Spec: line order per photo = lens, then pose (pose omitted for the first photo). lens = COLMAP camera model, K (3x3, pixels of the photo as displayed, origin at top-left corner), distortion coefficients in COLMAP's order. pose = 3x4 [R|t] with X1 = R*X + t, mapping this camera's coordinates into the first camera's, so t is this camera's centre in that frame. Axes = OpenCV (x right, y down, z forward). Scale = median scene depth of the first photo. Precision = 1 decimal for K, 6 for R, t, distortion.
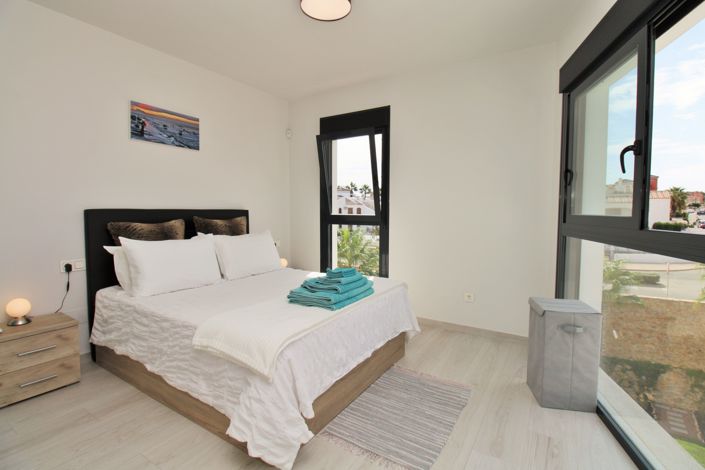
lens RADIAL K [[328.9, 0, 351.9], [0, 328.9, 232.5], [0, 0, 1]] dist [-0.004526, -0.000051]
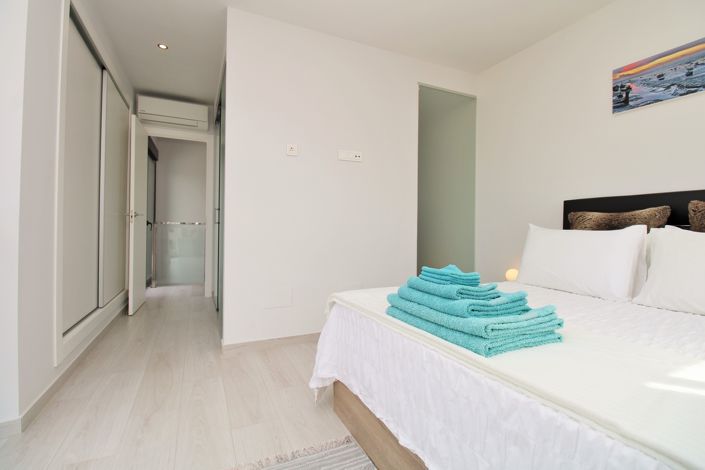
lens RADIAL K [[328.9, 0, 351.5], [0, 328.9, 228.9], [0, 0, 1]] dist [-0.004526, -0.000051]
pose [[-0.526593, 0.007156, -0.850088, 0.409220], [-0.060574, 0.997107, 0.045917, 0.013547], [0.847957, 0.075673, -0.524636, 0.881976]]
